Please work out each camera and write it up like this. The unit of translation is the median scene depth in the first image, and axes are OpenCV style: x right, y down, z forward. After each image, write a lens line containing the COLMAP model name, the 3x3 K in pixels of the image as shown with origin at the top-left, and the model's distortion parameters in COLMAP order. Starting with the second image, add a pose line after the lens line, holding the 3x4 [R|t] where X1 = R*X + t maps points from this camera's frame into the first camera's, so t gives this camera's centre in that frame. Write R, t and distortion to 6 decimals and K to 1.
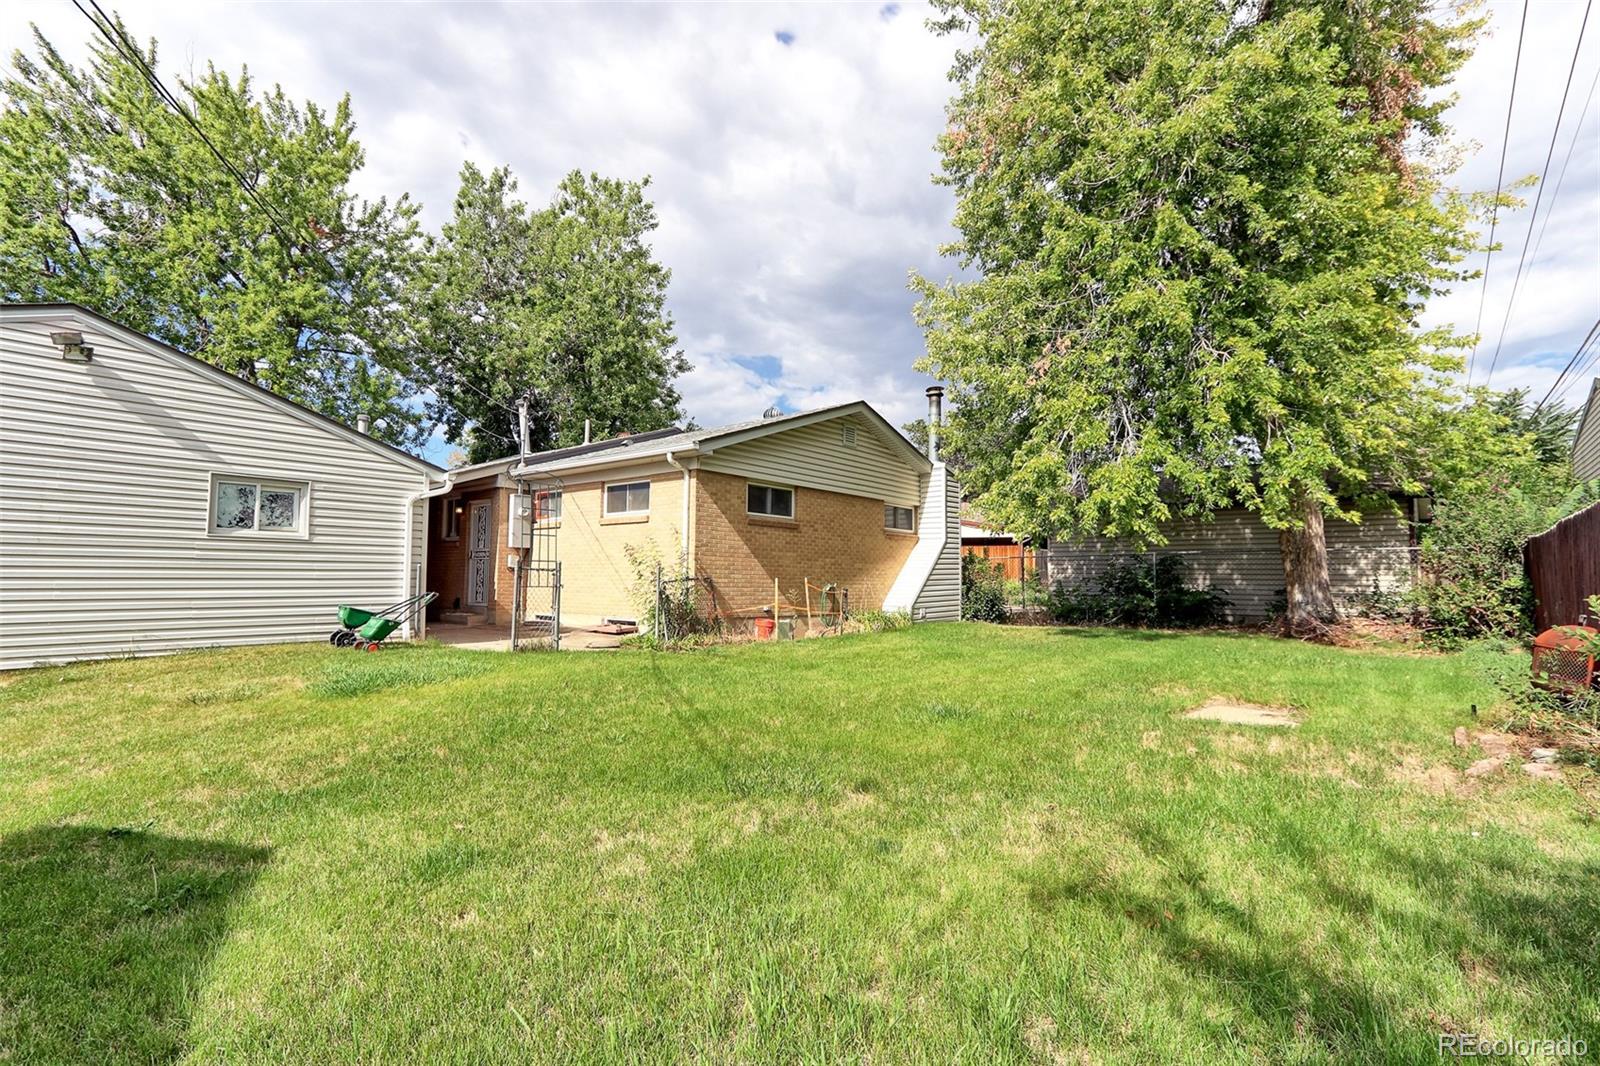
lens RADIAL K [[751.3, 0, 805.9], [0, 751.3, 532.3], [0, 0, 1]] dist [-0.000718, 0.000288]
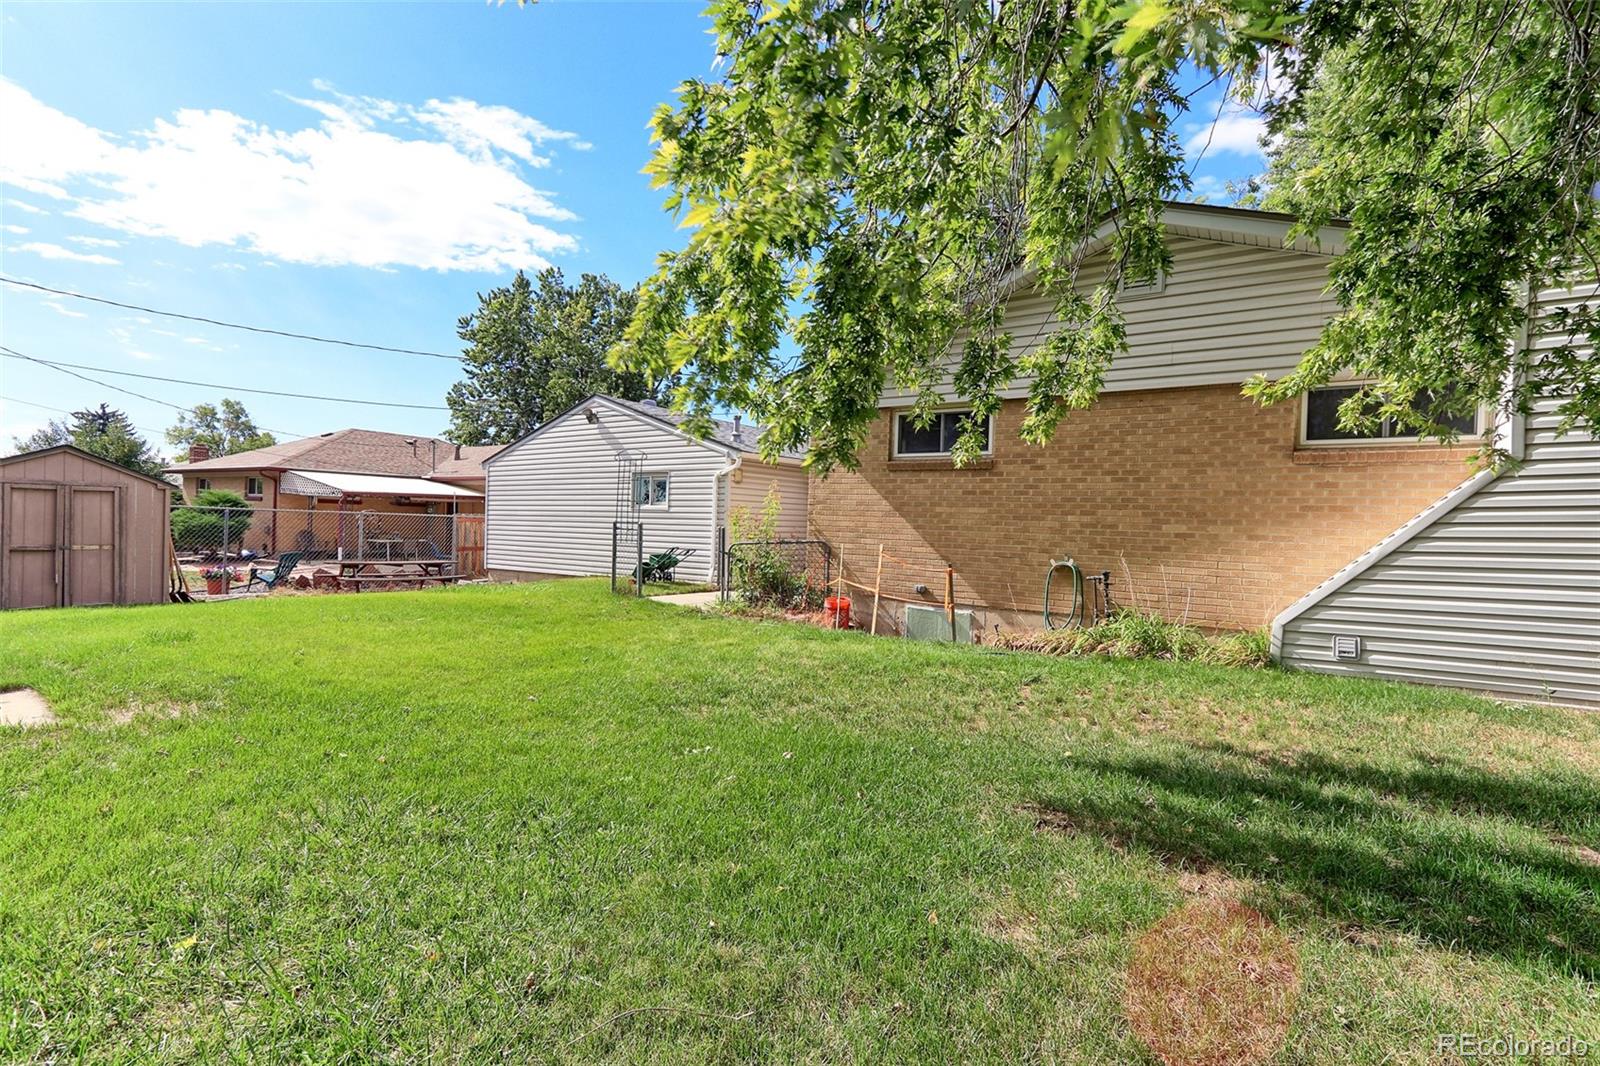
lens RADIAL K [[751.3, 0, 805.9], [0, 751.3, 532.3], [0, 0, 1]] dist [-0.000718, 0.000288]
pose [[0.070545, 0.007406, -0.997481, 0.643345], [0.042943, 0.999023, 0.010455, 0.037402], [0.996584, -0.043572, 0.070158, 0.852583]]
